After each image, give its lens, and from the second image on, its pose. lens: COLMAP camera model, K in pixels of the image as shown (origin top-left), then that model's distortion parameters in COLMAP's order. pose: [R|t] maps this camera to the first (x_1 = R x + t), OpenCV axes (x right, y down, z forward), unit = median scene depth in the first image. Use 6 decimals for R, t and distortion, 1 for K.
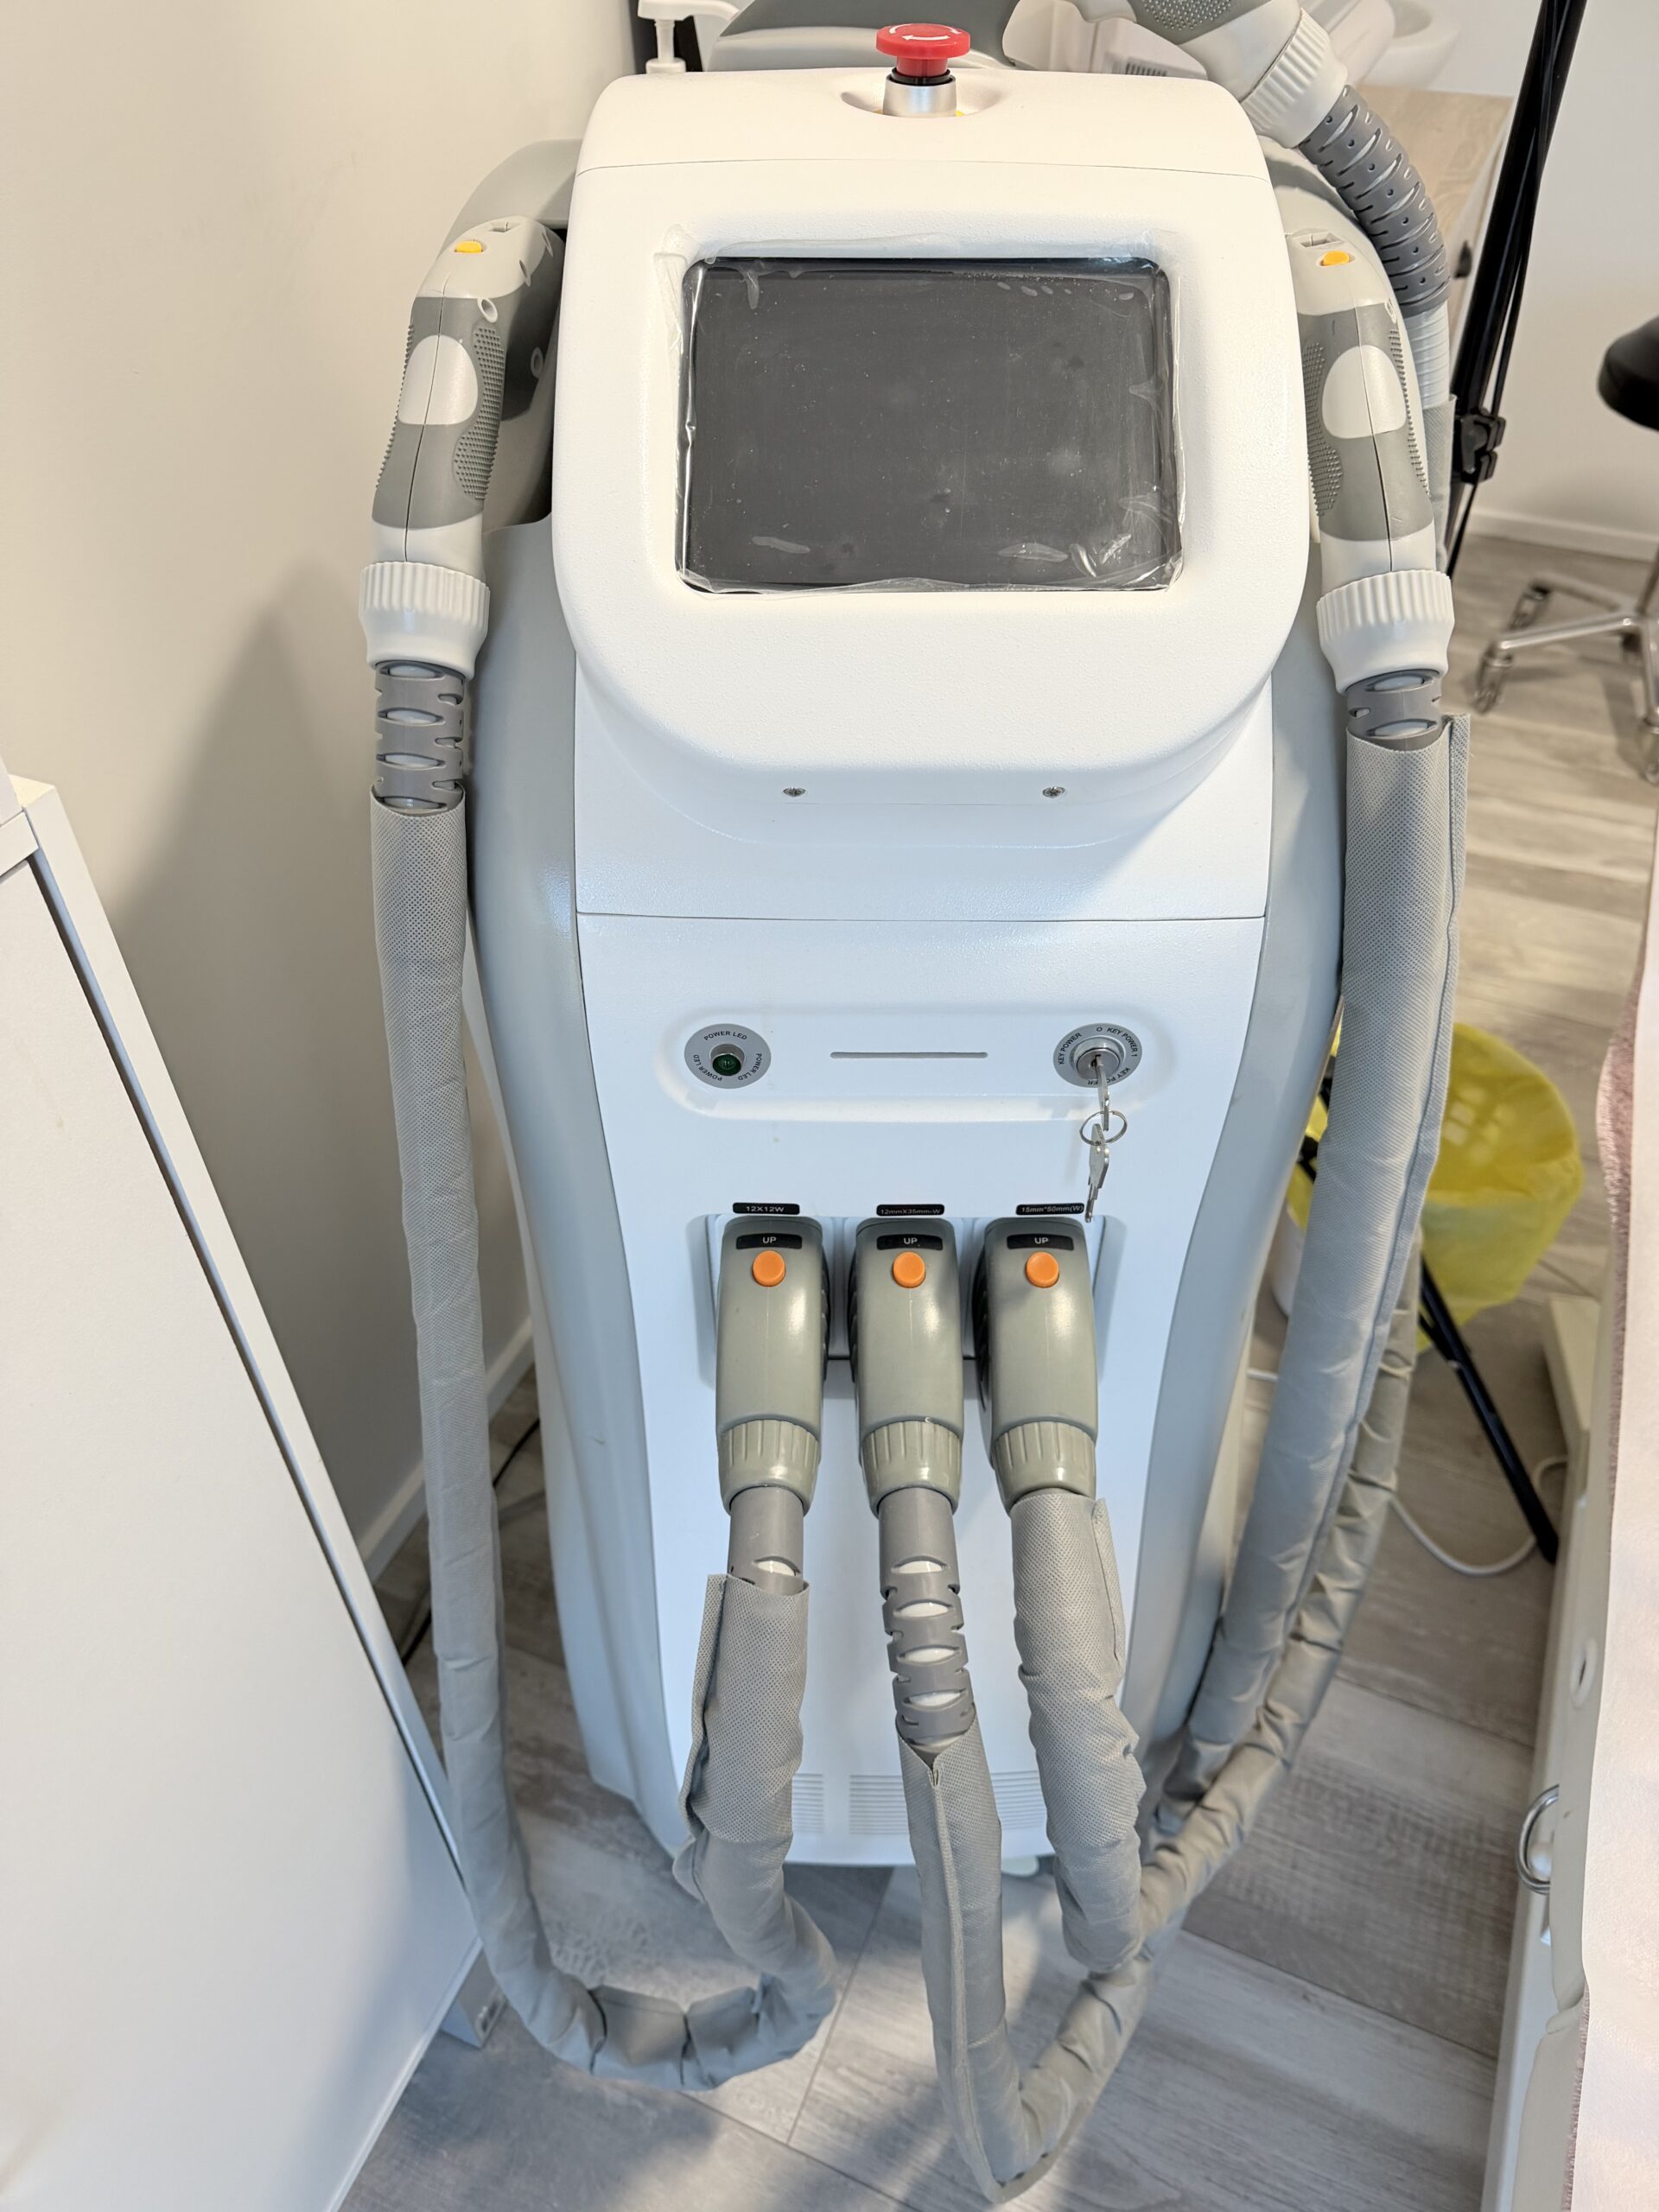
lens RADIAL K [[1599.3, 0, 830.6], [0, 1599.3, 1105.2], [0, 0, 1]] dist [-0.019342, -0.009116]
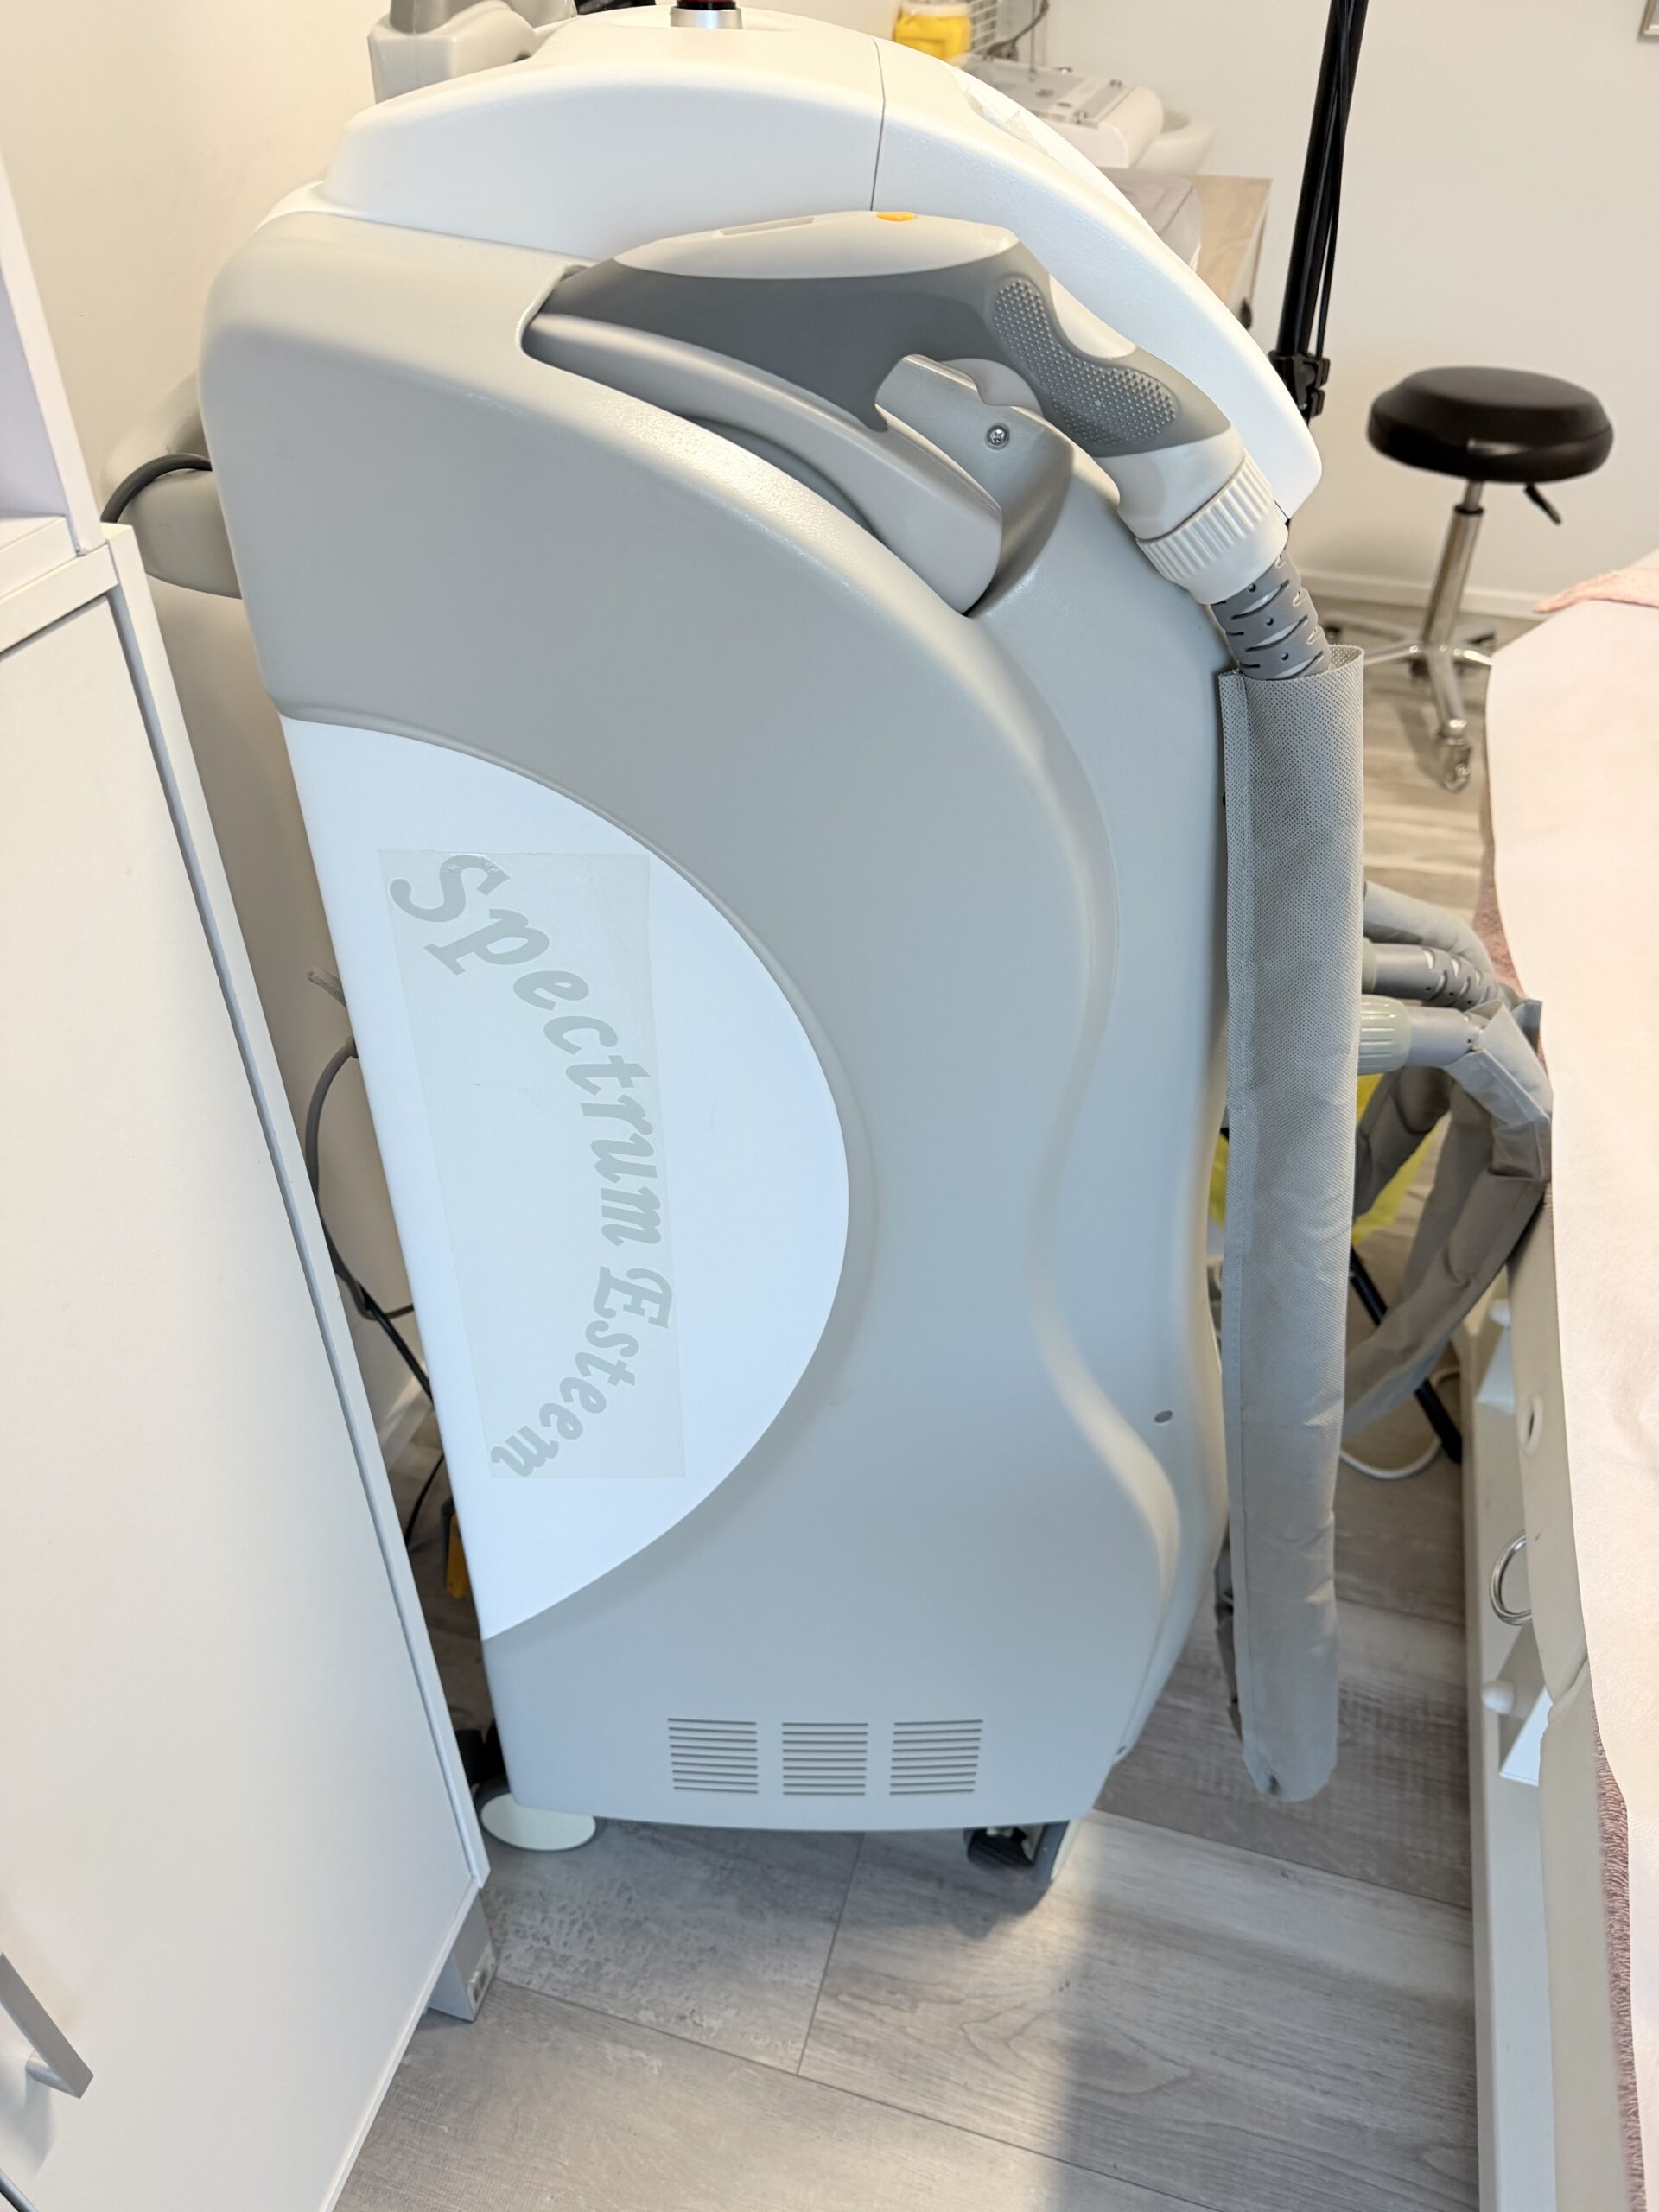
lens RADIAL K [[1599.3, 0, 828.8], [0, 1599.3, 1102.6], [0, 0, 1]] dist [-0.019342, -0.009116]
pose [[0.992162, -0.068396, 0.104577, -0.065383], [0.076401, 0.994286, -0.074555, 0.121248], [-0.098880, 0.081960, 0.991718, -0.029623]]
